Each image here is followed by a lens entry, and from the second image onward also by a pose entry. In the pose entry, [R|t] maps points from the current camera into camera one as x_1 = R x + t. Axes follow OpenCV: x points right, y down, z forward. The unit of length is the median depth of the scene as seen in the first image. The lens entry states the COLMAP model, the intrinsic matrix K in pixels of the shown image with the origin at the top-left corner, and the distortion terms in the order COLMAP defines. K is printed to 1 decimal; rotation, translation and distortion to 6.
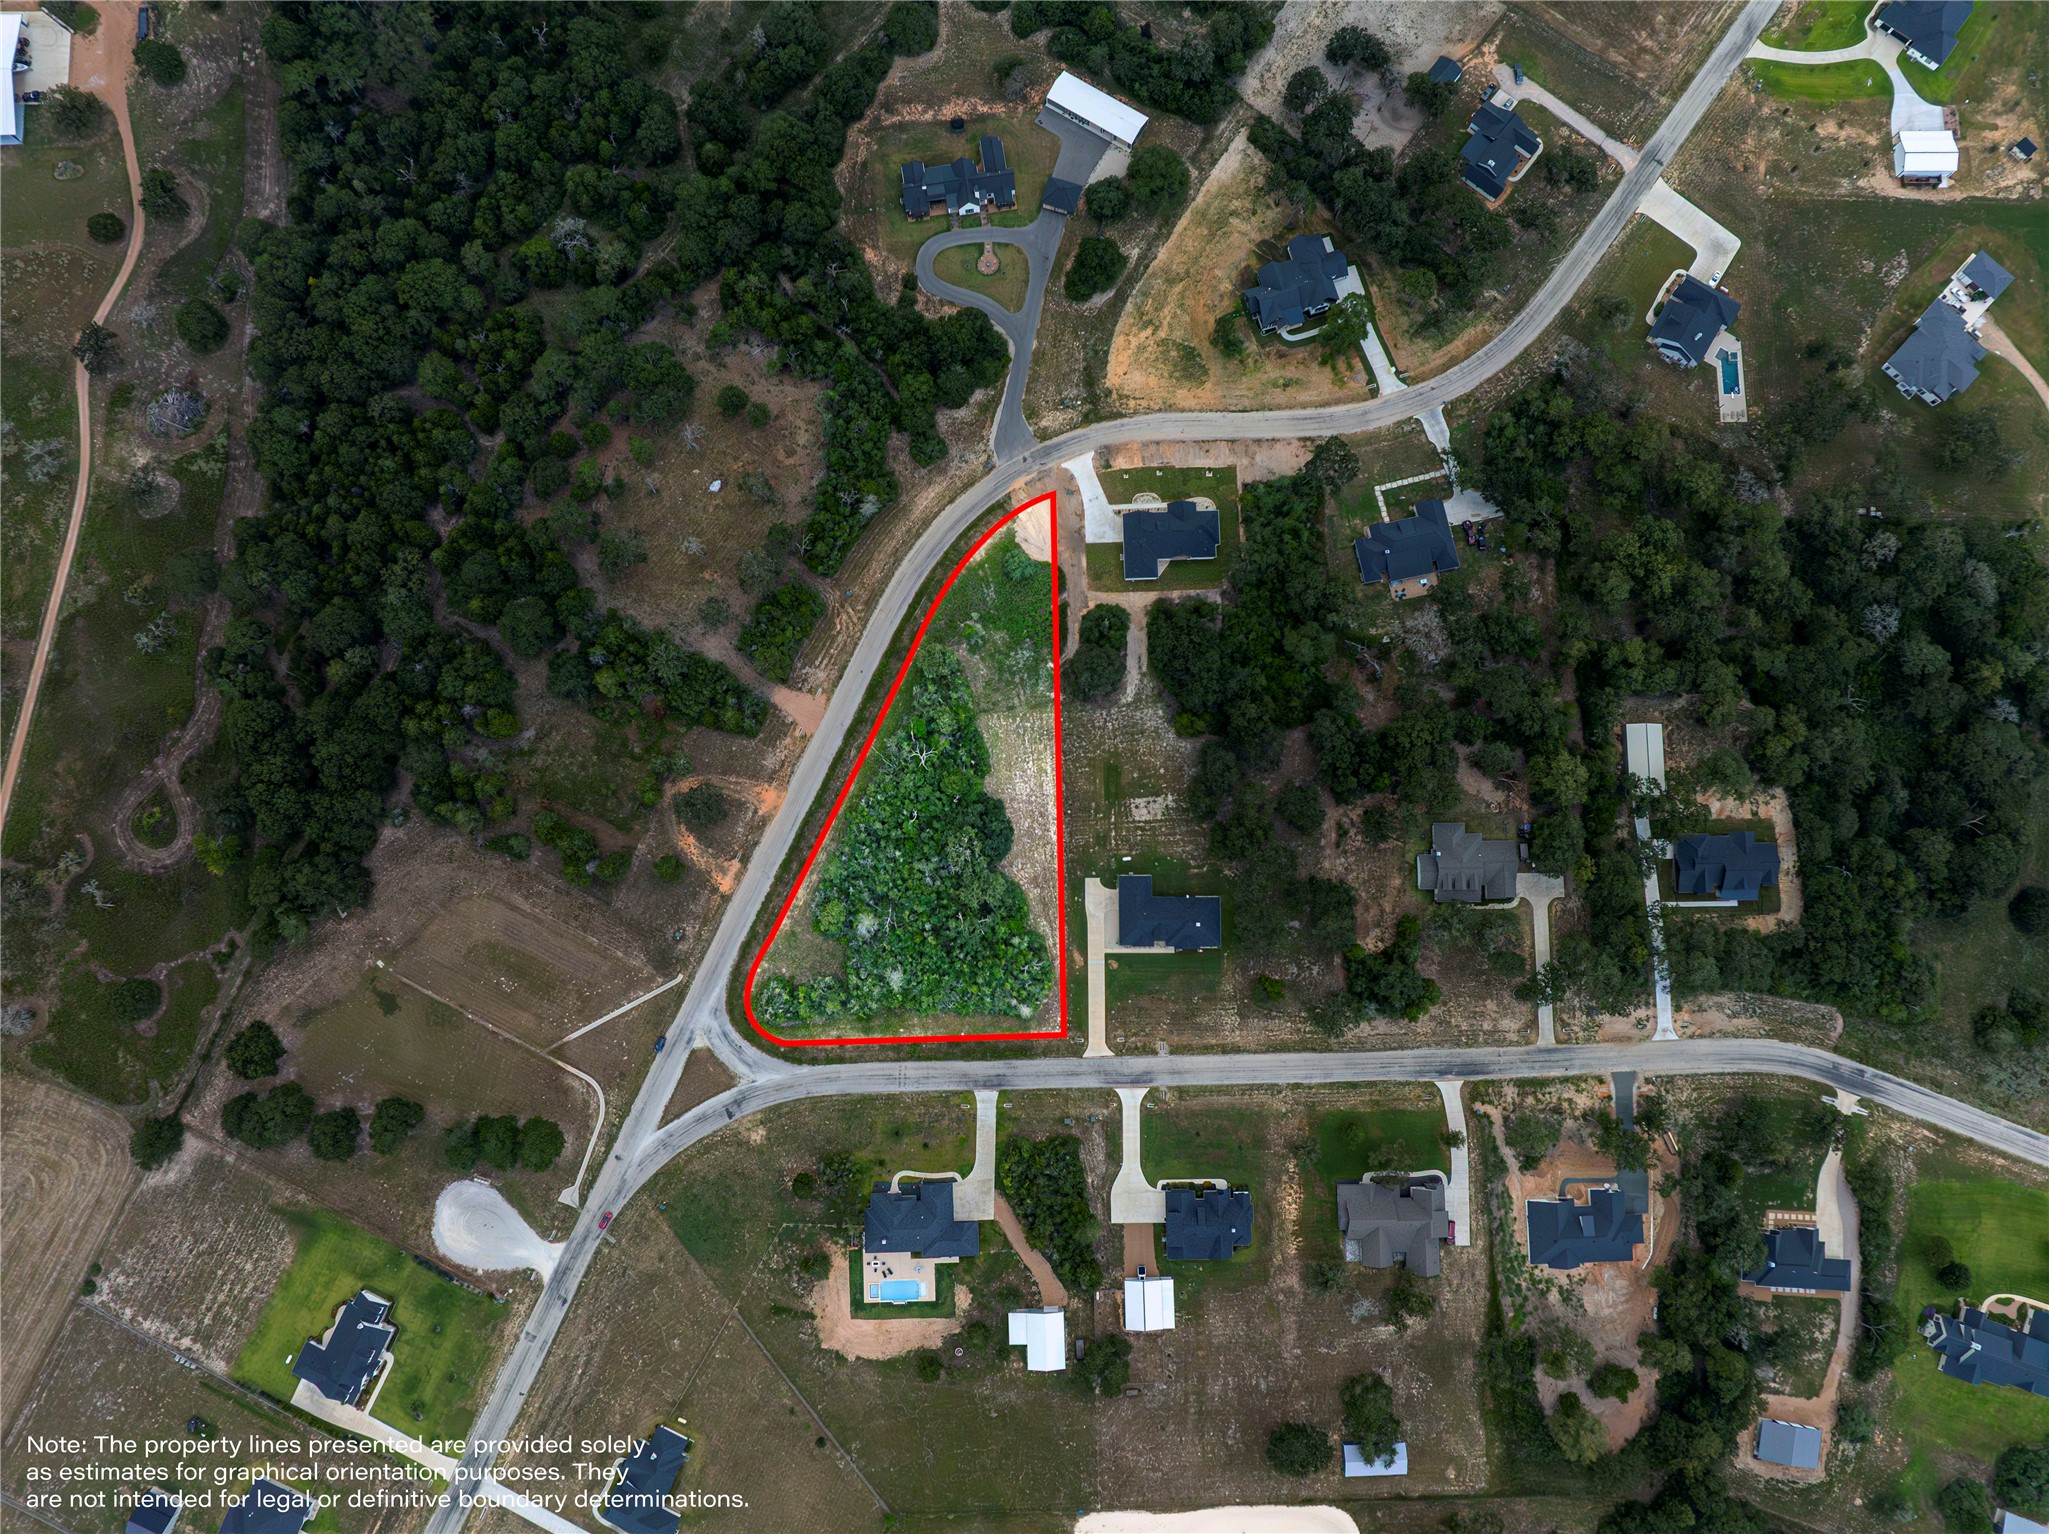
lens RADIAL K [[1438.6, 0, 1024.5], [0, 1438.6, 767.0], [0, 0, 1]] dist [-0.033991, -0.001170]
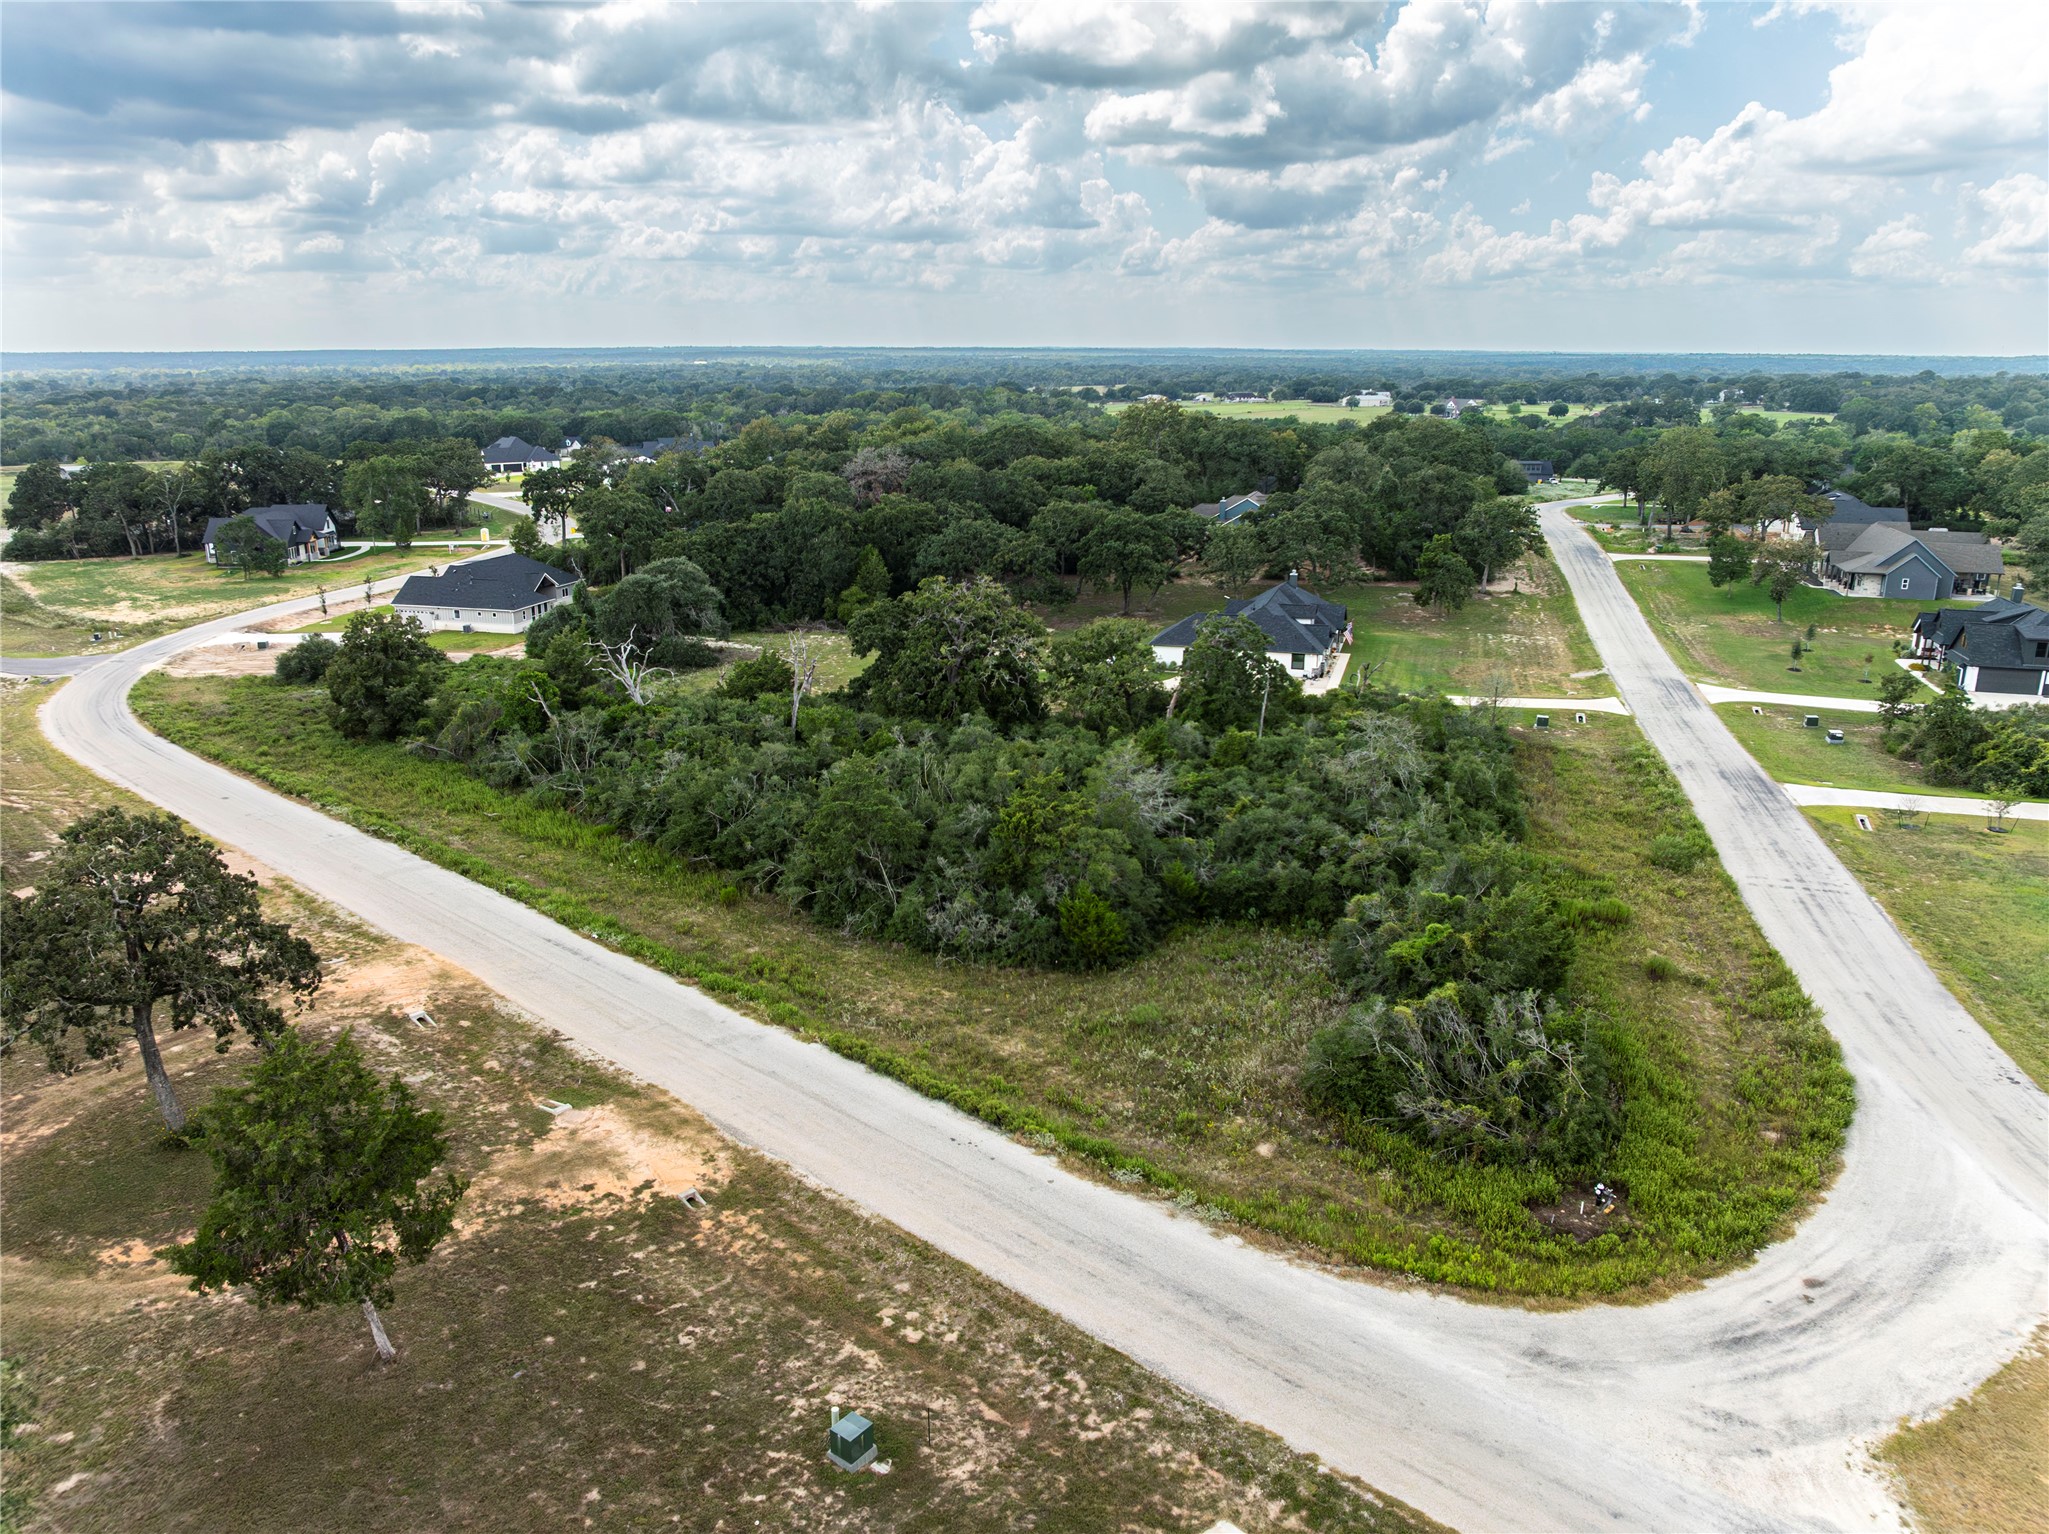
lens RADIAL K [[1438.6, 0, 1024.5], [0, 1438.6, 767.0], [0, 0, 1]] dist [-0.033991, -0.001170]
pose [[0.283759, -0.256904, 0.923840, -0.326865], [0.950408, 0.203256, -0.235398, 0.144914], [-0.127302, 0.944821, 0.301839, 0.915811]]
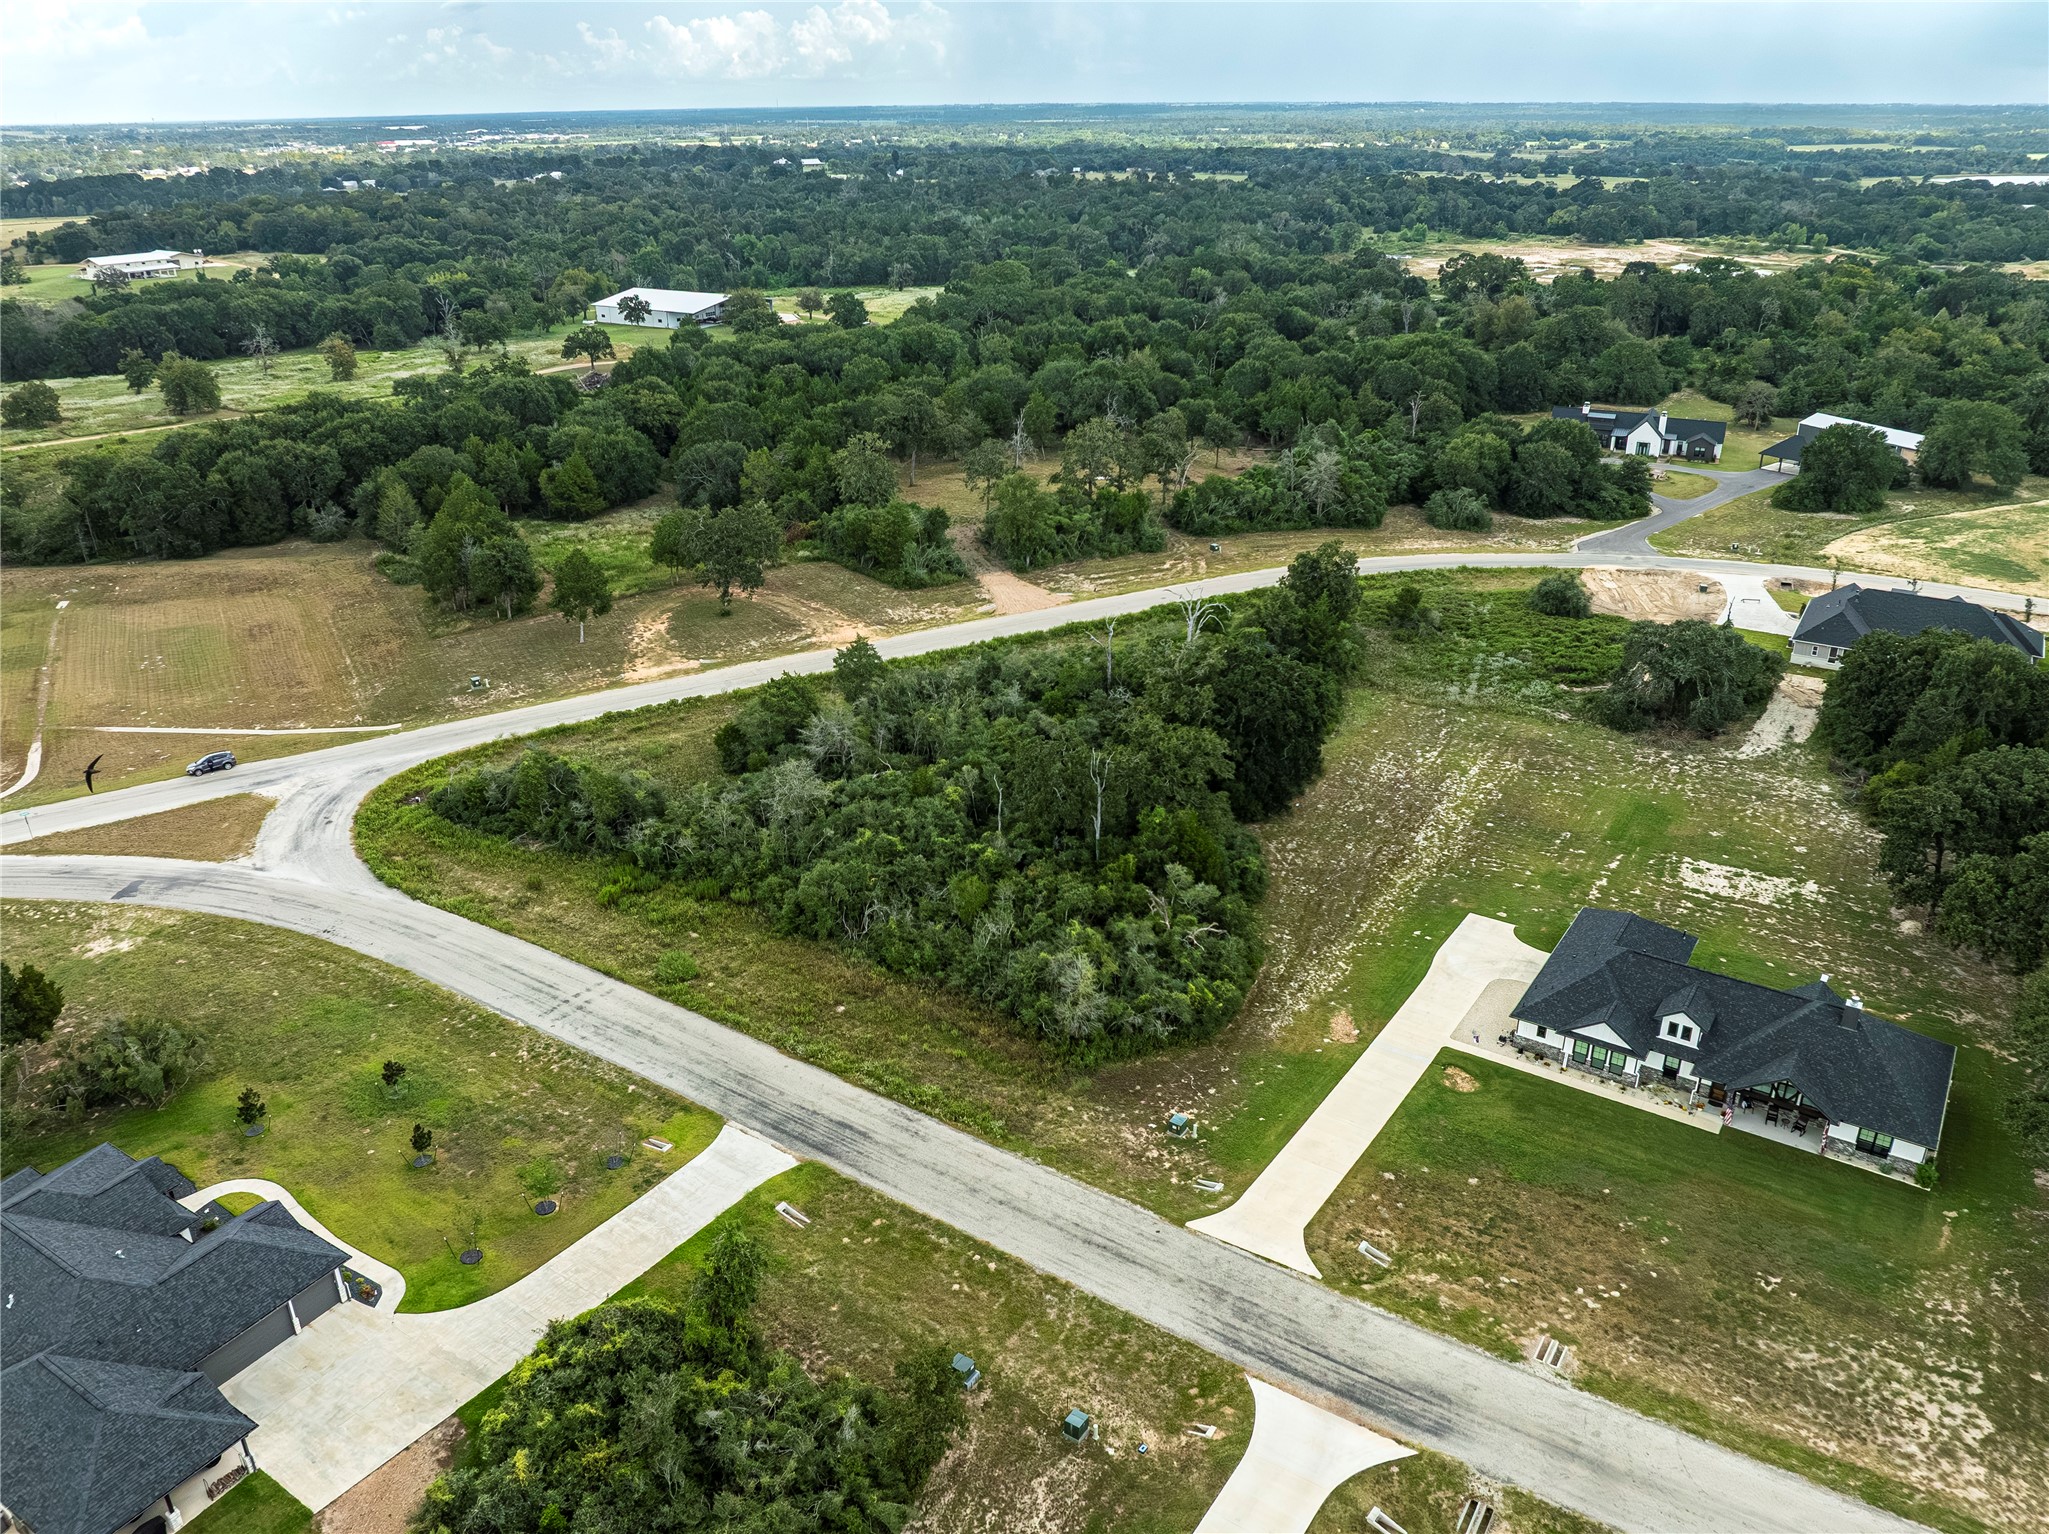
lens RADIAL K [[1532.3, 0, 1021.6], [0, 1532.3, 712.8], [0, 0, 1]] dist [-0.038325, -0.000600]
pose [[0.825702, 0.215133, -0.521474, 0.125550], [-0.559554, 0.429571, -0.708780, 0.347867], [0.071528, 0.877033, 0.475076, 0.807202]]
